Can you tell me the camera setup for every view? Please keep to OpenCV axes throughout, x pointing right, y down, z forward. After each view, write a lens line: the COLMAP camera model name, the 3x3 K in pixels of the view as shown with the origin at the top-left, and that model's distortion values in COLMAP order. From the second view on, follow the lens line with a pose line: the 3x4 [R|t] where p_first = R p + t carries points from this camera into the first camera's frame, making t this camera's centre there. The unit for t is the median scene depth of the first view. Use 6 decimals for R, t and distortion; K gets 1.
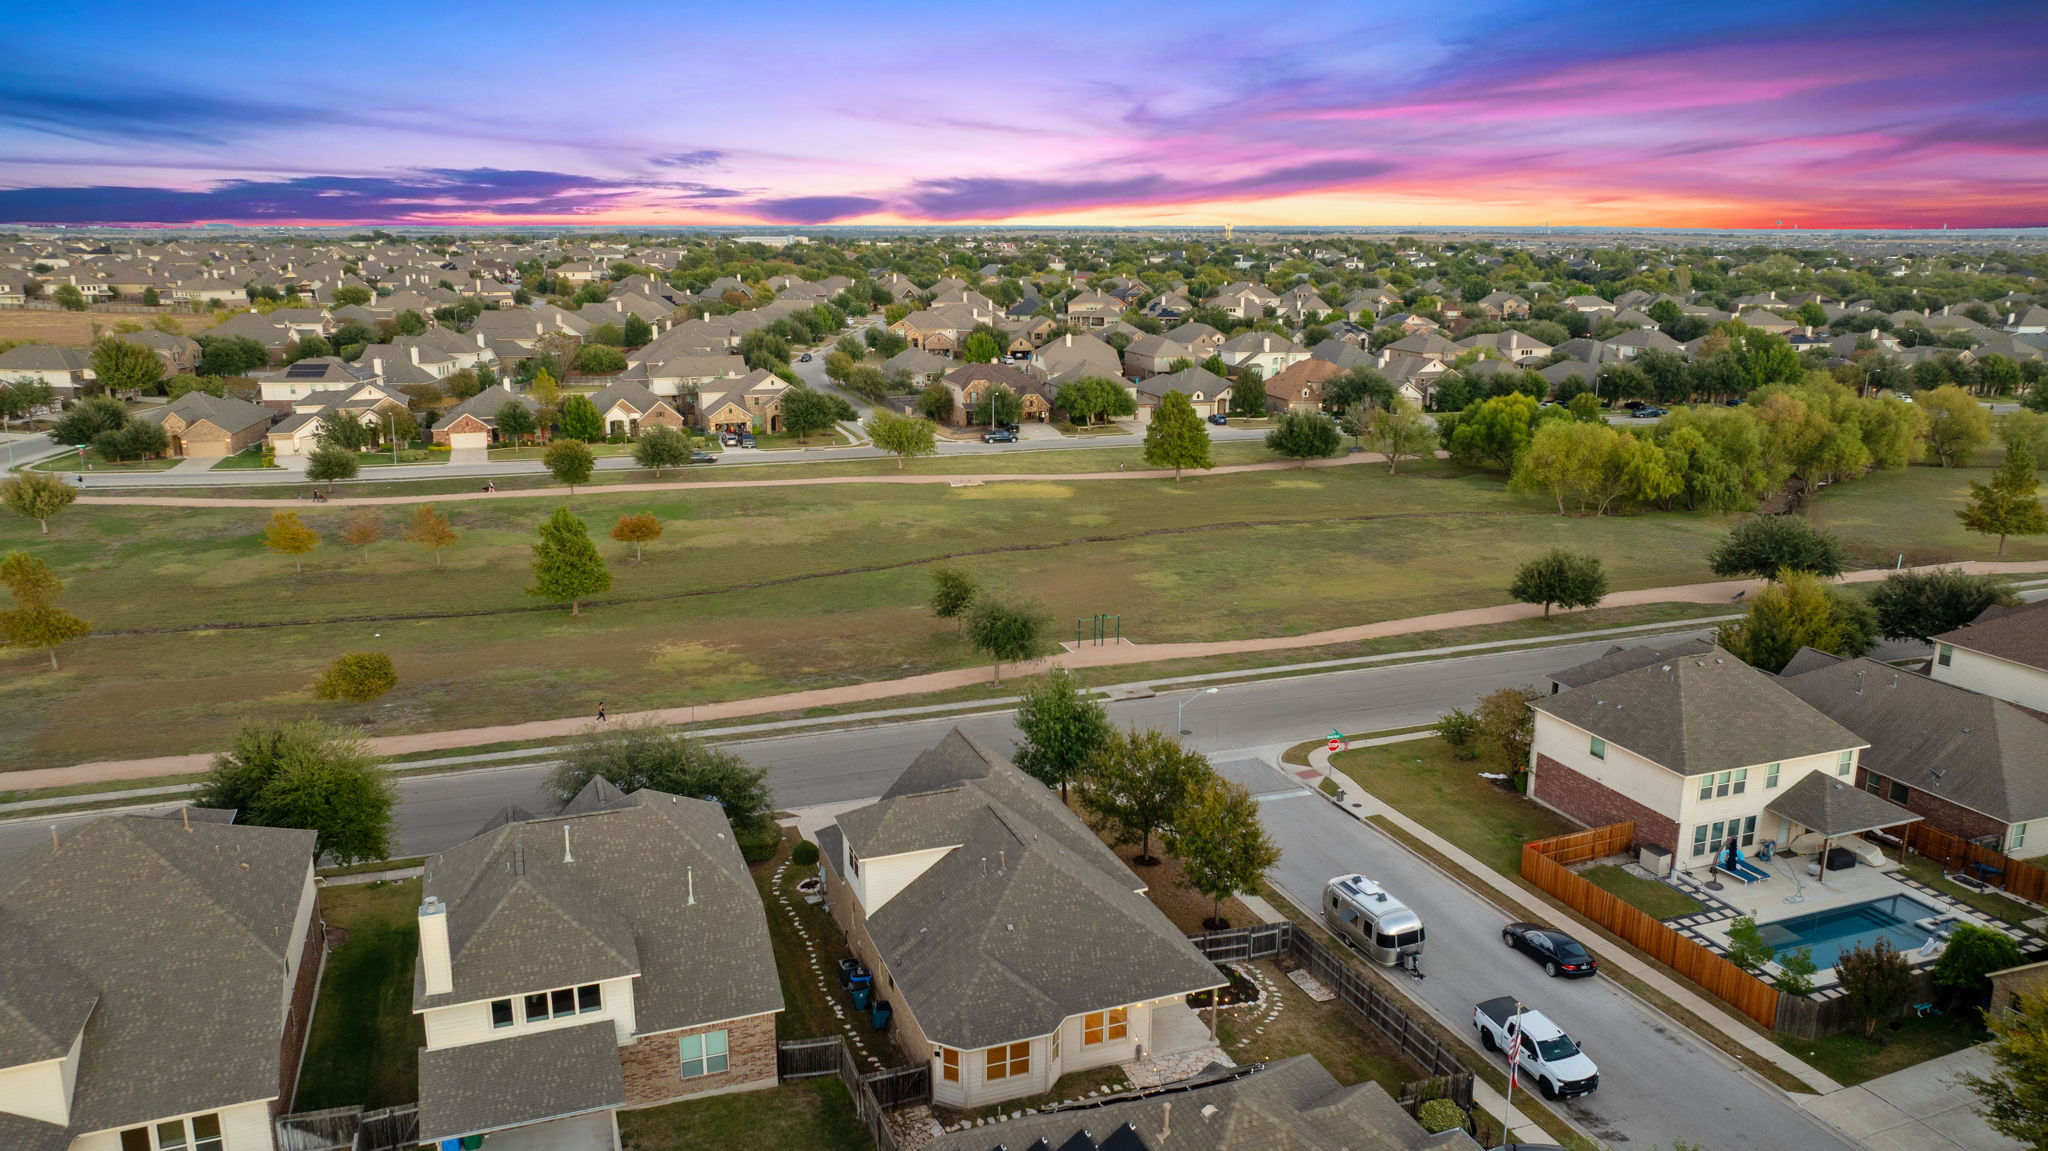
lens RADIAL K [[1443.7, 0, 1026.4], [0, 1443.7, 574.8], [0, 0, 1]] dist [-0.010888, 0.000230]
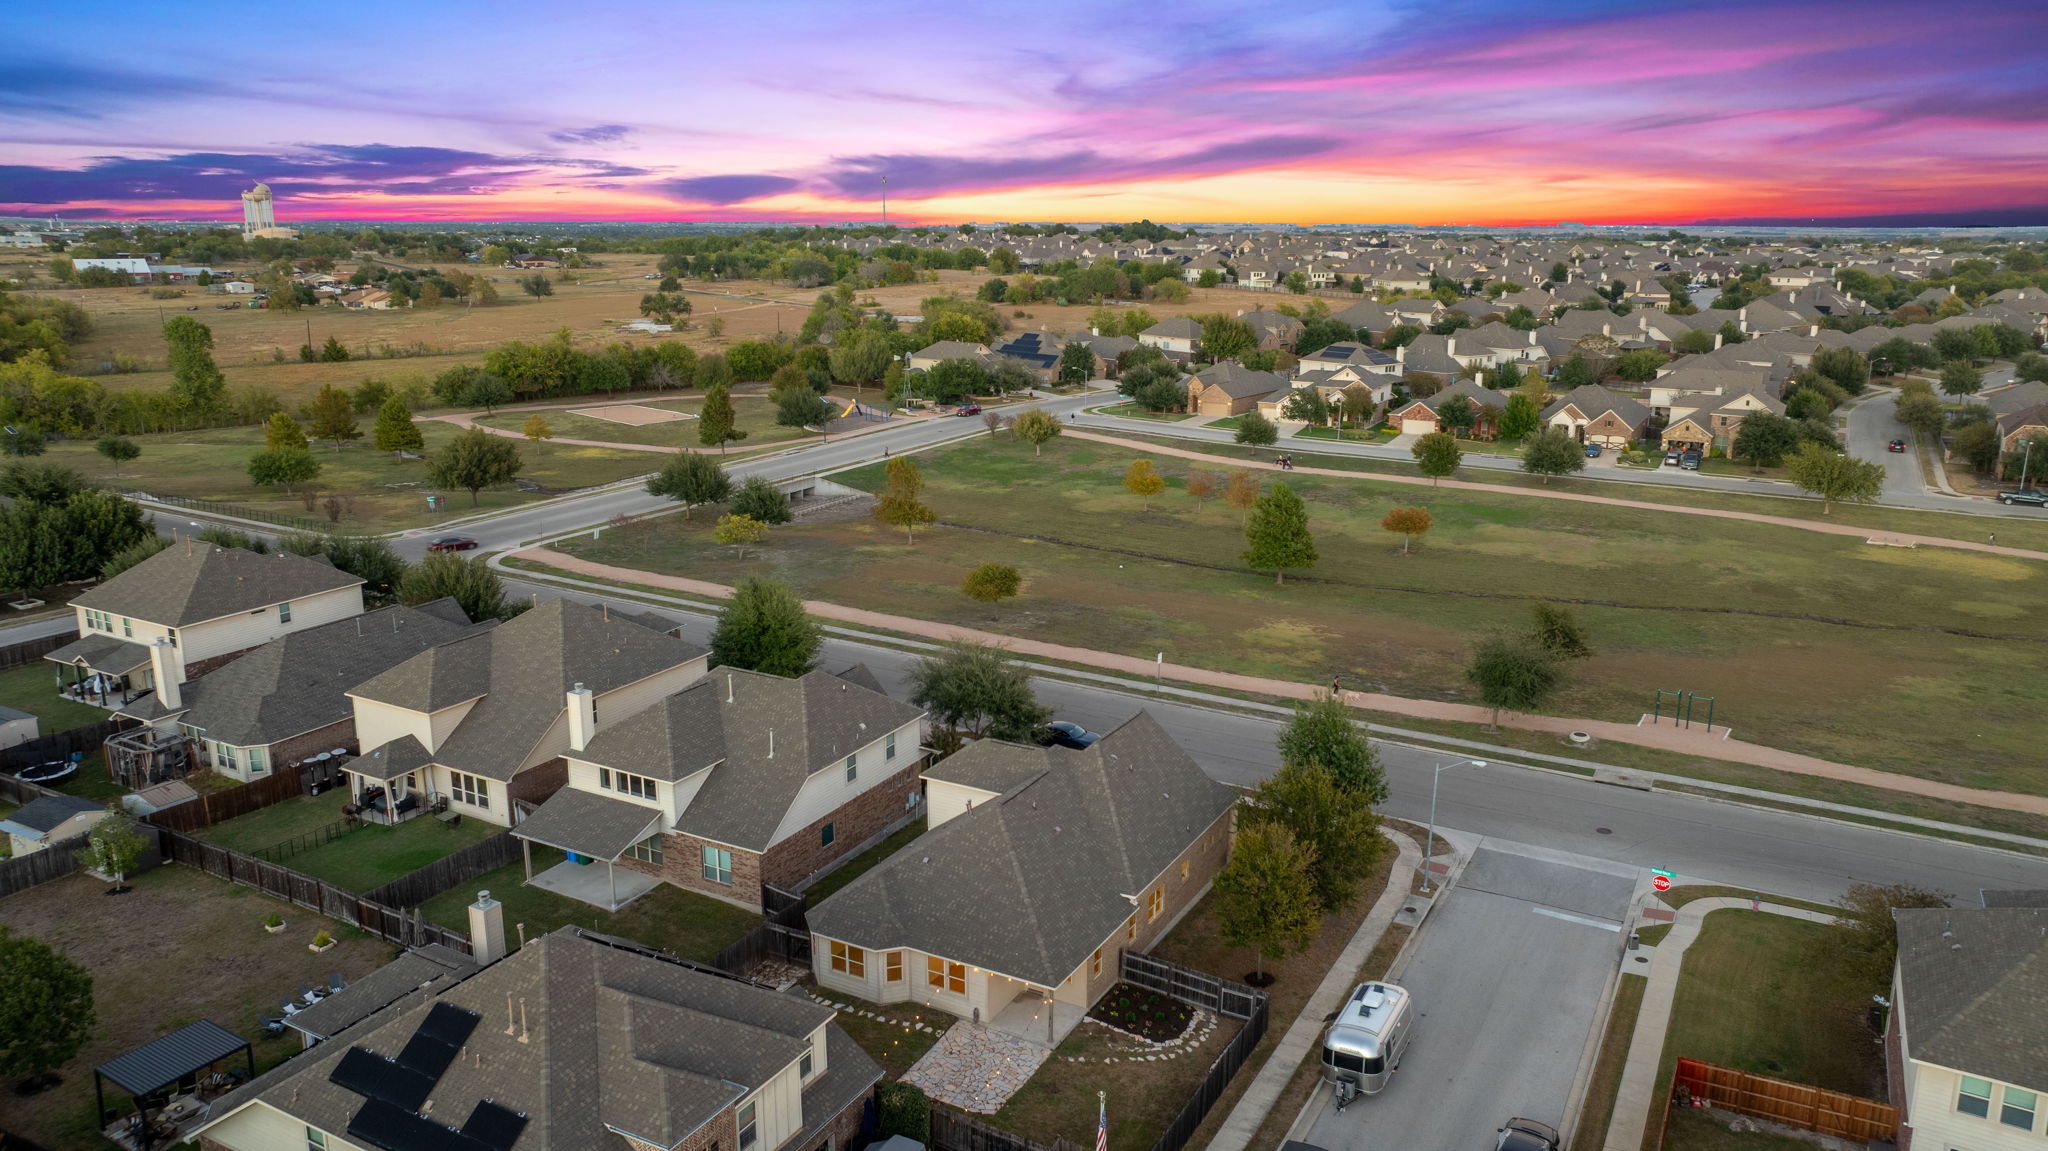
lens RADIAL K [[1443.7, 0, 1026.4], [0, 1443.7, 574.8], [0, 0, 1]] dist [-0.010888, 0.000230]
pose [[0.652066, 0.182923, -0.735764, 0.425015], [-0.182760, 0.979764, 0.081616, -0.038926], [0.735805, 0.081249, 0.672302, 0.154639]]
